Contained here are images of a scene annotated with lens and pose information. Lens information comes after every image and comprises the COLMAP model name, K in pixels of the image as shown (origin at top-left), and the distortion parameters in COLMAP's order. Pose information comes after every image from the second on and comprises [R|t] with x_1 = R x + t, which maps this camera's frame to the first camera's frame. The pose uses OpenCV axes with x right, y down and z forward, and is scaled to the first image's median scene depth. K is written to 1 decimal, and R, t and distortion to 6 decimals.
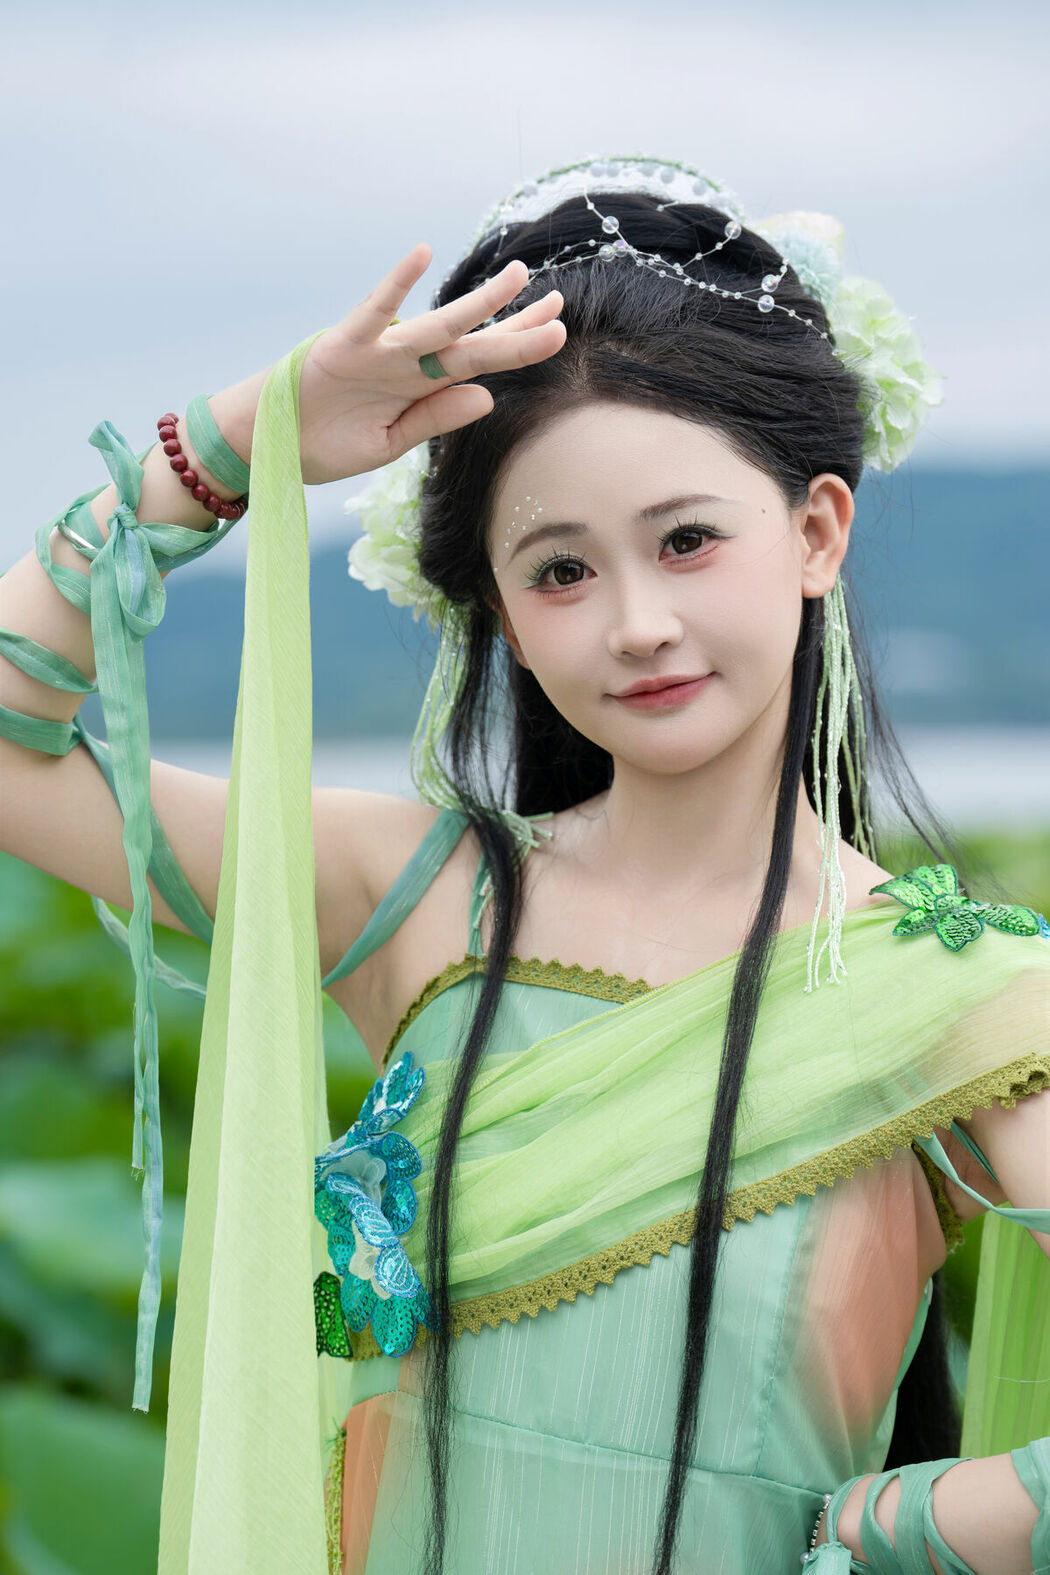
lens RADIAL K [[5485.1, 0, 520.5], [0, 5485.1, 790.3], [0, 0, 1]] dist [1.030433, 0.272718]
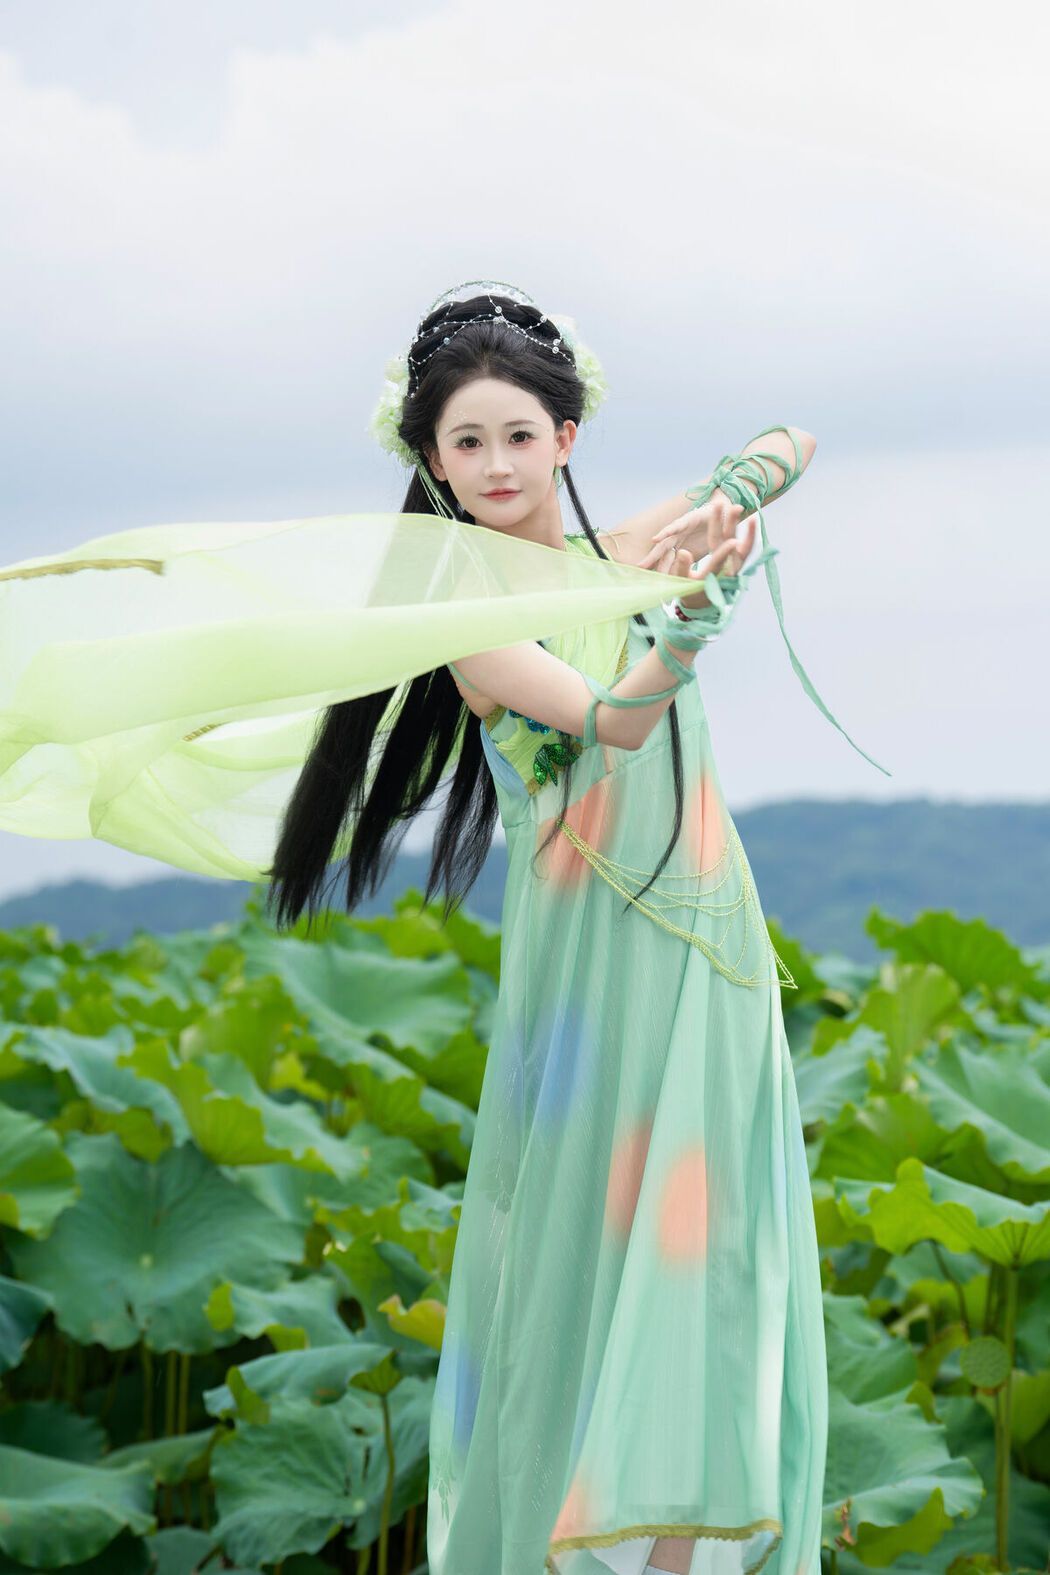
lens RADIAL K [[4902.9, 0, 528.9], [0, 4902.9, 787.8], [0, 0, 1]] dist [0.739963, 0.122890]
pose [[0.972746, 0.134531, 0.188854, -0.367995], [-0.136365, 0.990653, -0.003311, 0.120731], [-0.187534, -0.022532, 0.982000, -1.229408]]
